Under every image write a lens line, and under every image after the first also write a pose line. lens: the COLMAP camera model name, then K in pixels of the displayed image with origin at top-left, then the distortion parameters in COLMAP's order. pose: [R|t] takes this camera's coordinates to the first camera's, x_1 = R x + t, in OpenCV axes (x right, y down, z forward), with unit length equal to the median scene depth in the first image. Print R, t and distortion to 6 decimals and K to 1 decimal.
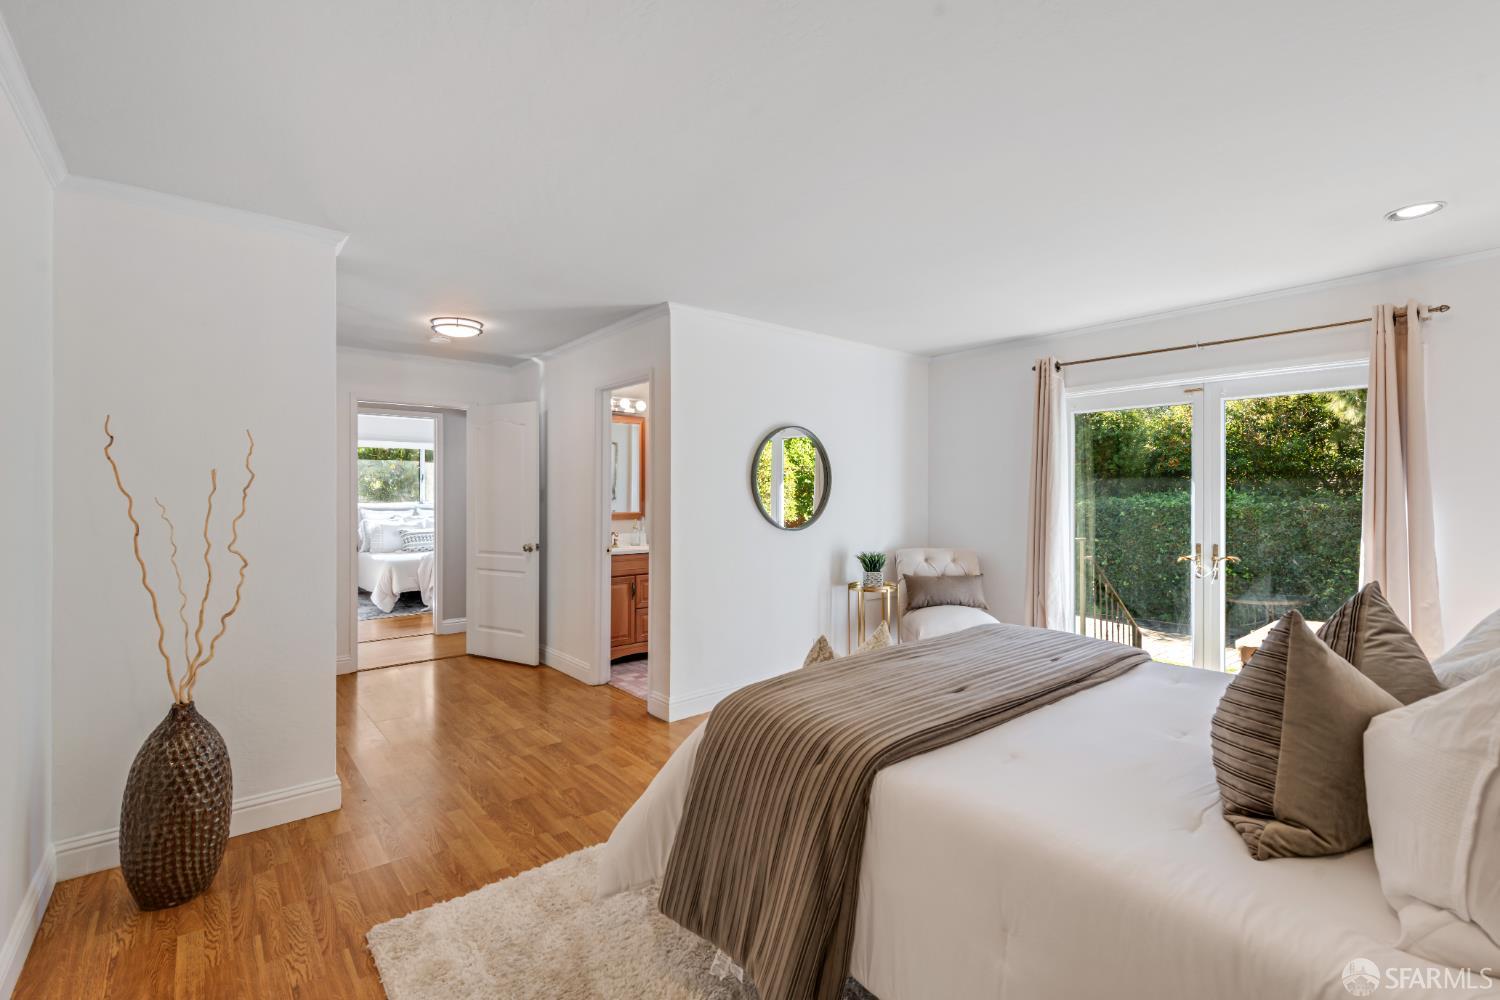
lens RADIAL K [[661.9, 0, 753.7], [0, 661.9, 498.2], [0, 0, 1]] dist [0.001254, 0.000050]
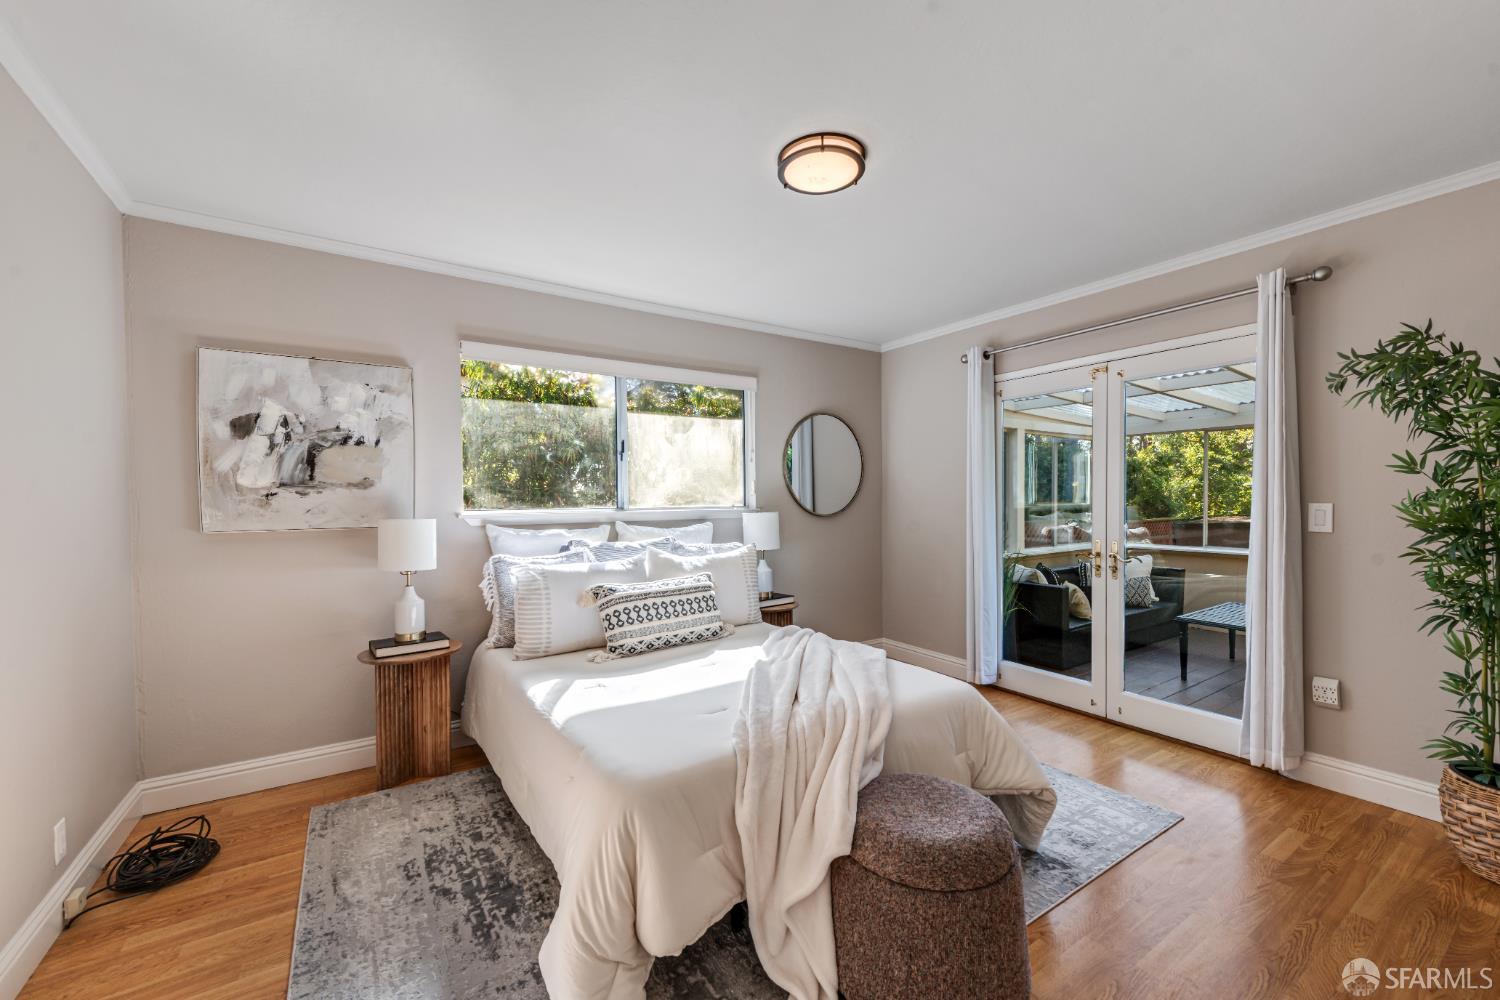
lens RADIAL K [[592.1, 0, 744.3], [0, 592.1, 505.8], [0, 0, 1]] dist [-0.000732, -0.000518]
pose [[0.993441, -0.004083, -0.114274, -0.405065], [0.005939, 0.999856, 0.015904, 0.000295], [0.114193, -0.016479, 0.993322, 0.676422]]
